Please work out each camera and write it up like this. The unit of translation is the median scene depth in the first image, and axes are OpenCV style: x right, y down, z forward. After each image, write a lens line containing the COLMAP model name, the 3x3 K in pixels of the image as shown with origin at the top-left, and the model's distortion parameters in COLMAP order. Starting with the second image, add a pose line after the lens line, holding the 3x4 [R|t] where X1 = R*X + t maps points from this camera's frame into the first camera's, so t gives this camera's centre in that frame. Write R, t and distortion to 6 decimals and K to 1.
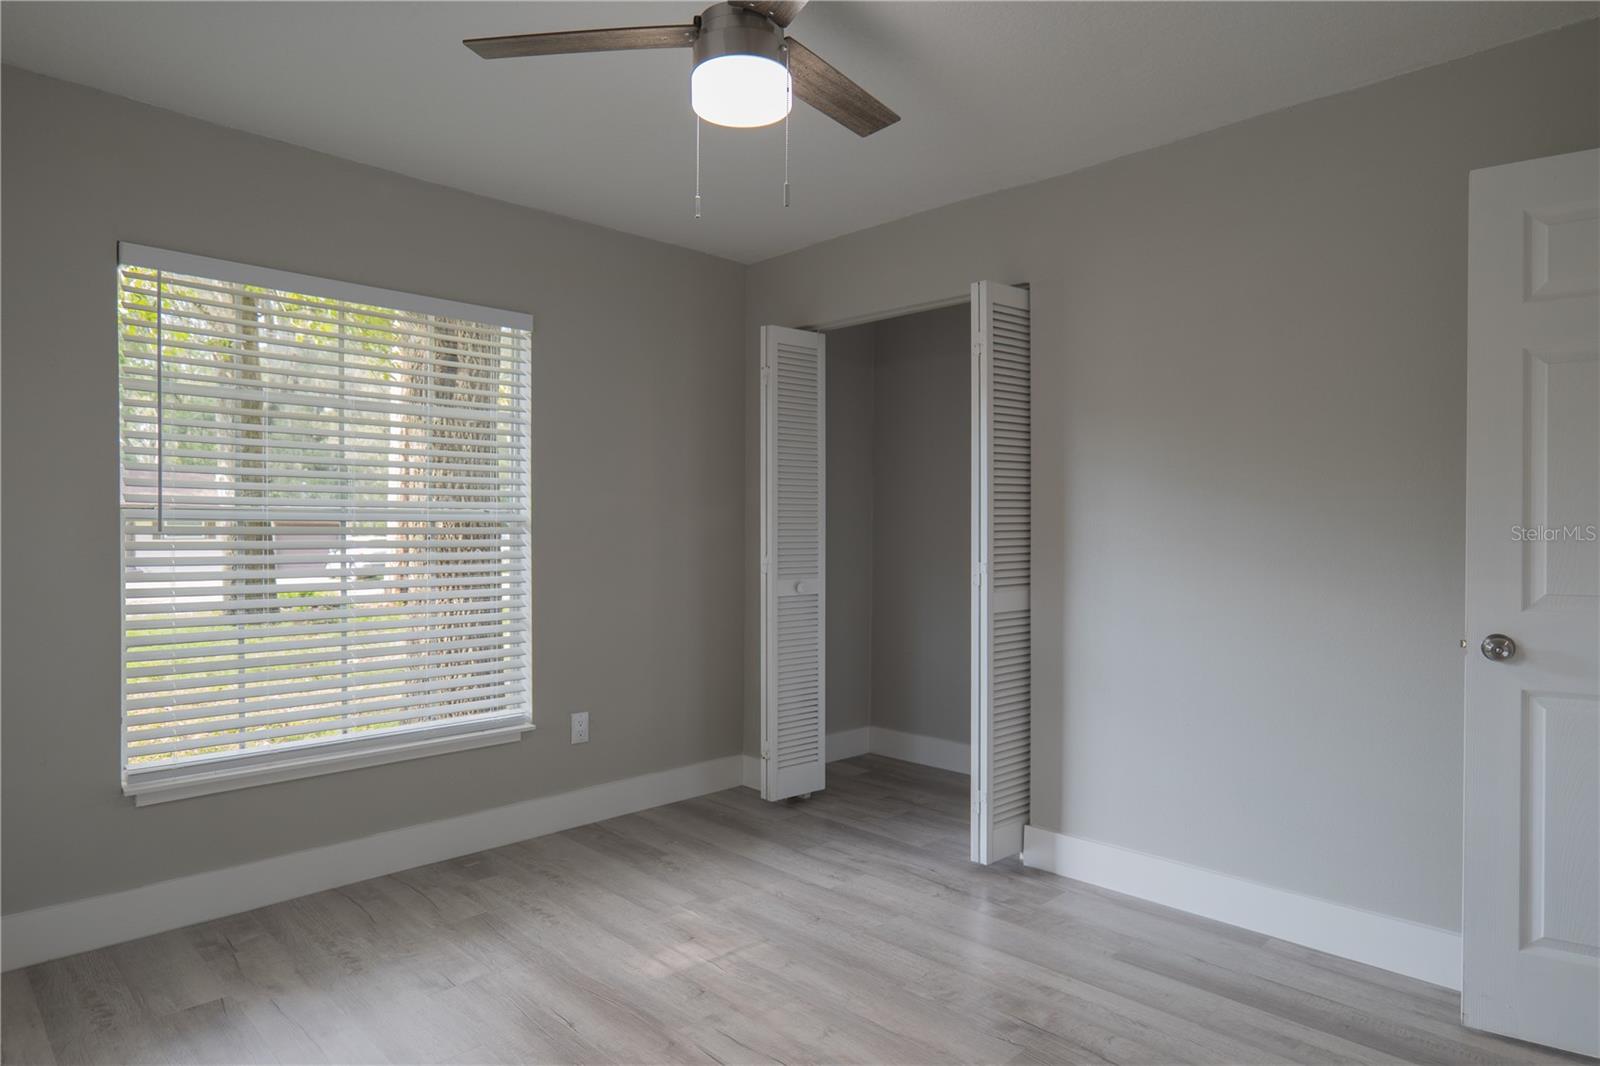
lens RADIAL K [[947.3, 0, 800.0], [0, 947.3, 533.0], [0, 0, 1]] dist [0.001307, 0.003701]
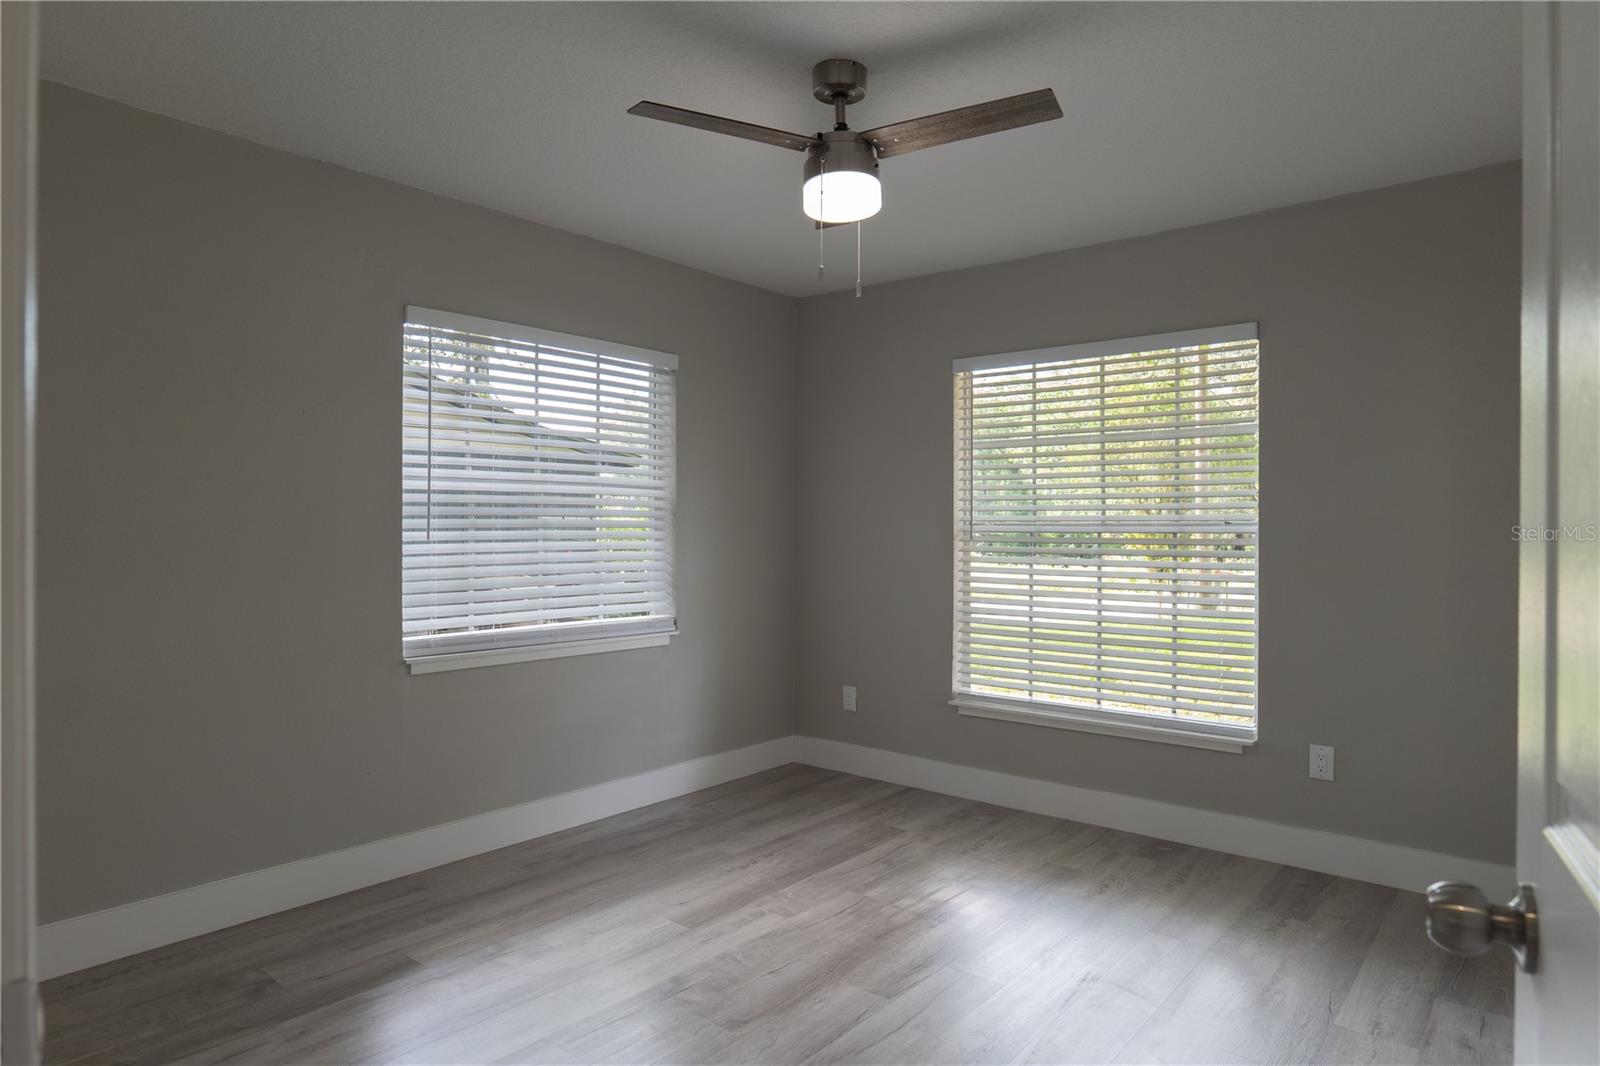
lens RADIAL K [[946.9, 0, 800.0], [0, 946.9, 533.0], [0, 0, 1]] dist [0.004499, 0.002632]
pose [[0.086777, -0.004100, -0.996219, 0.850148], [-0.008222, 0.999955, -0.004832, -0.003819], [0.996194, 0.008610, 0.086739, 0.590946]]
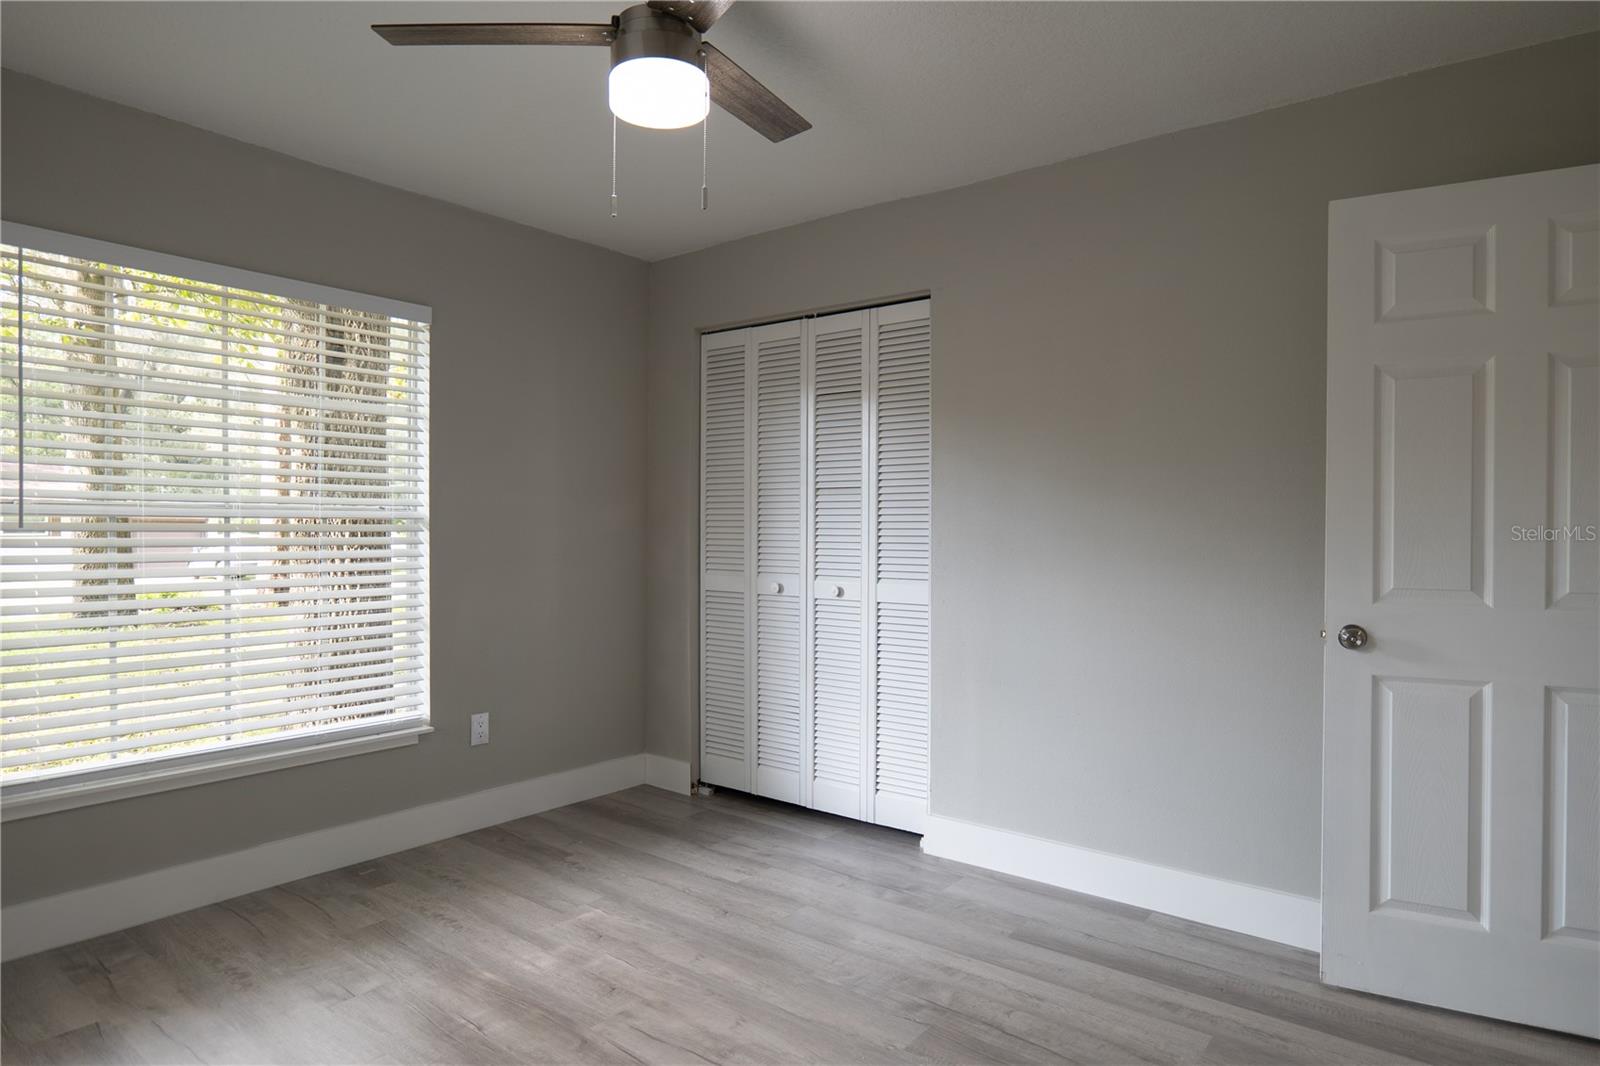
lens RADIAL K [[946.9, 0, 800.0], [0, 946.9, 533.0], [0, 0, 1]] dist [0.004499, 0.002632]
pose [[0.993780, 0.002421, 0.111337, -0.017805], [-0.002608, 0.999995, 0.001531, 0.000144], [-0.111333, -0.001812, 0.993782, -0.015270]]
